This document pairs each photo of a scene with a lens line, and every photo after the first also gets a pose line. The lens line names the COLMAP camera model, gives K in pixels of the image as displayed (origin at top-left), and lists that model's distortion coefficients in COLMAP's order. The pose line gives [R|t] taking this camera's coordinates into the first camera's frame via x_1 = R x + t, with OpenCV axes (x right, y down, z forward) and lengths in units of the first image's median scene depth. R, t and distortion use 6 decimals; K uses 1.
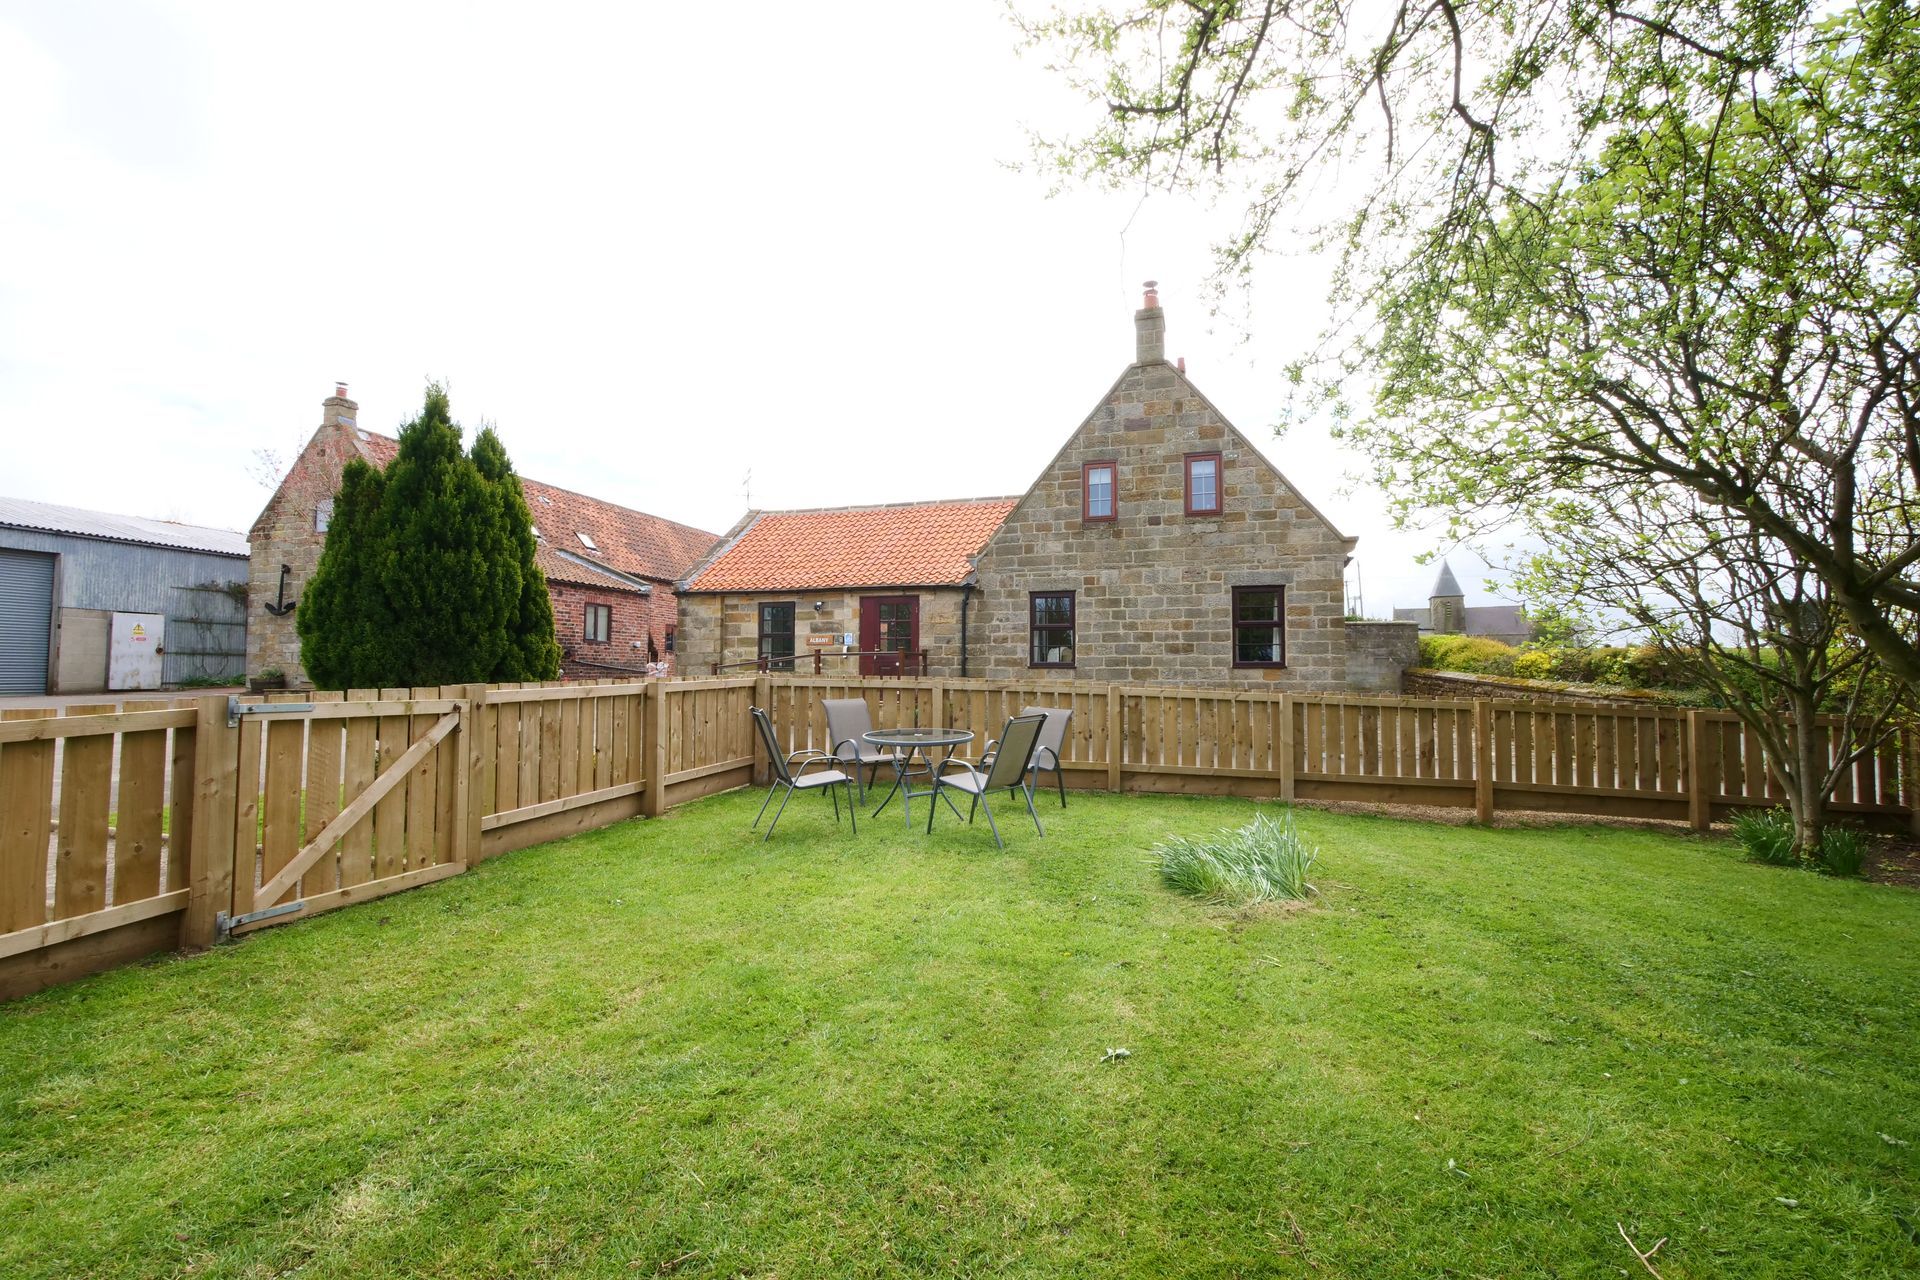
lens RADIAL K [[815.0, 0, 960.0], [0, 815.0, 640.0], [0, 0, 1]] dist [-0.008903, -0.000102]
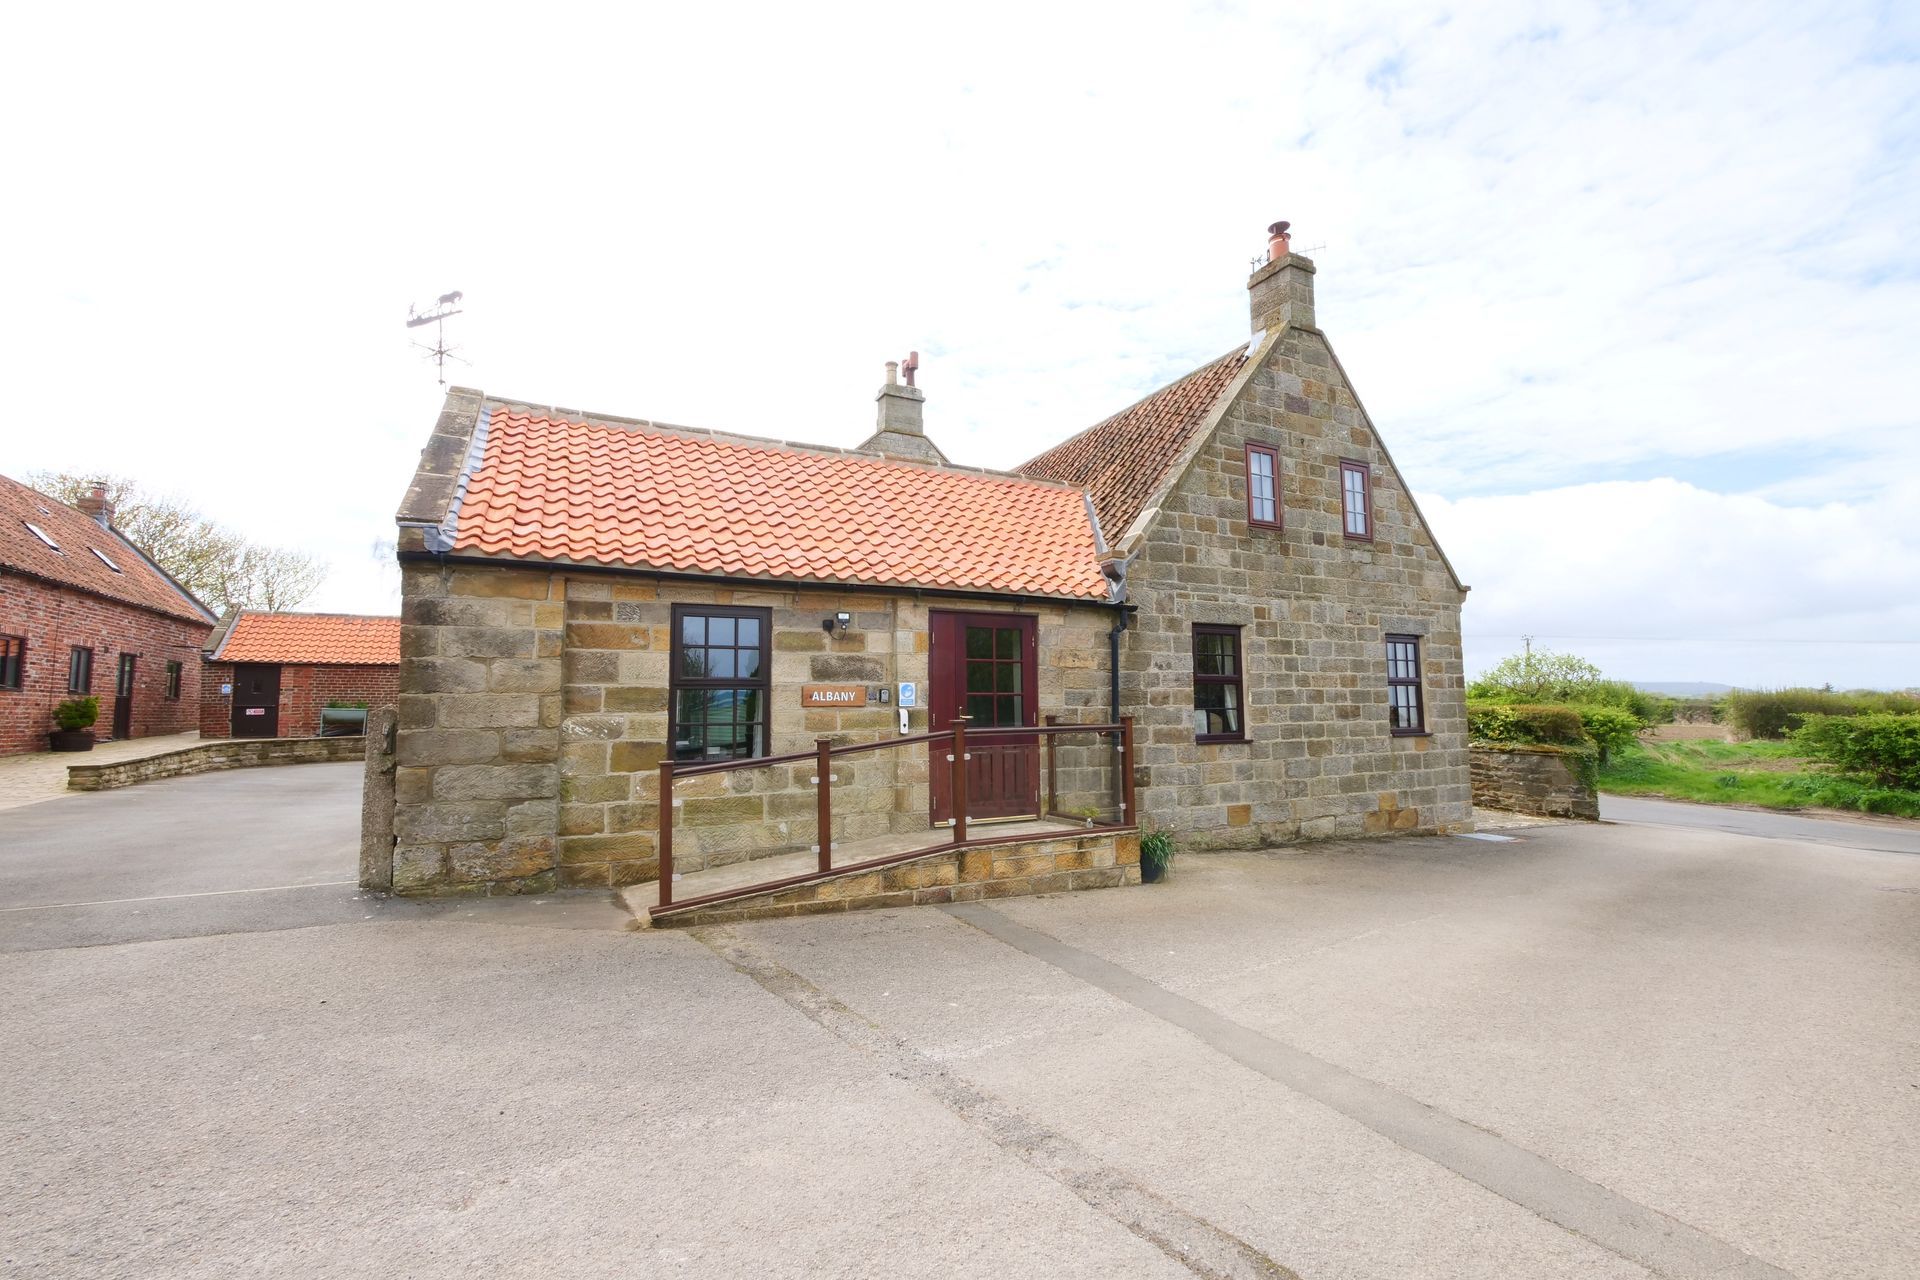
lens RADIAL K [[815.0, 0, 960.0], [0, 815.0, 640.0], [0, 0, 1]] dist [-0.008903, -0.000102]
pose [[0.709709, 0.051525, 0.702608, -0.492864], [-0.016722, 0.998273, -0.056316, -0.007411], [-0.704296, 0.028219, 0.709345, 0.691647]]
